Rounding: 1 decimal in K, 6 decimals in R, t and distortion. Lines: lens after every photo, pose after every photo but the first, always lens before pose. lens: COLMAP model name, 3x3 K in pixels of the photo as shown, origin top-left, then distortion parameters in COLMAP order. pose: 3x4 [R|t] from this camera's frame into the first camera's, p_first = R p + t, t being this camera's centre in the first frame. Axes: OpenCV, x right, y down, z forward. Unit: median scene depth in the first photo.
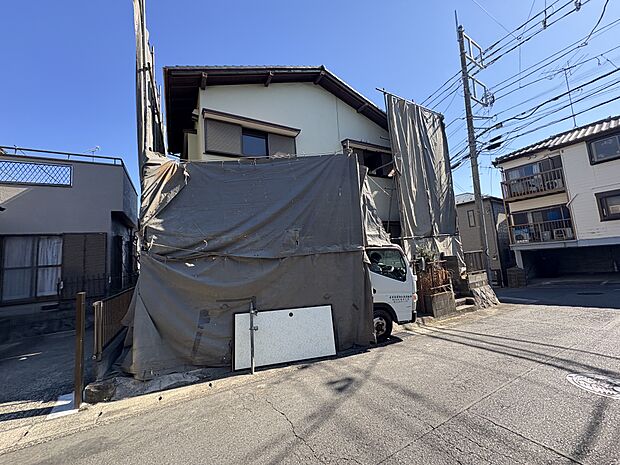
lens RADIAL K [[246.3, 0, 310.0], [0, 246.3, 232.5], [0, 0, 1]] dist [-0.000224, 0.000185]
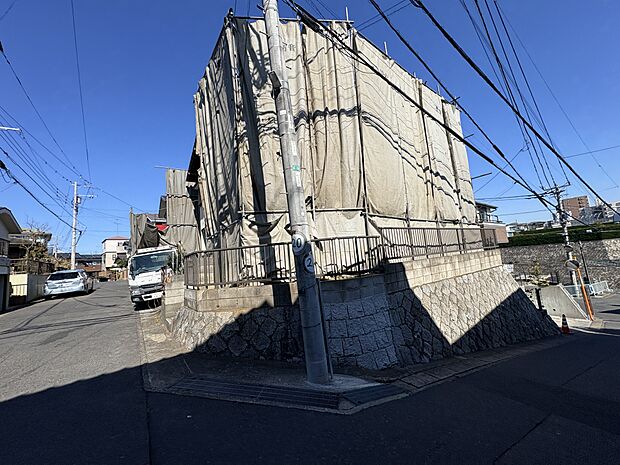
lens RADIAL K [[245.9, 0, 308.9], [0, 245.9, 232.5], [0, 0, 1]] dist [0.000494, -0.000213]
pose [[0.112826, -0.050943, -0.992308, 1.775369], [0.185856, 0.982140, -0.029289, 0.132563], [0.976078, -0.181121, 0.120279, 1.632791]]
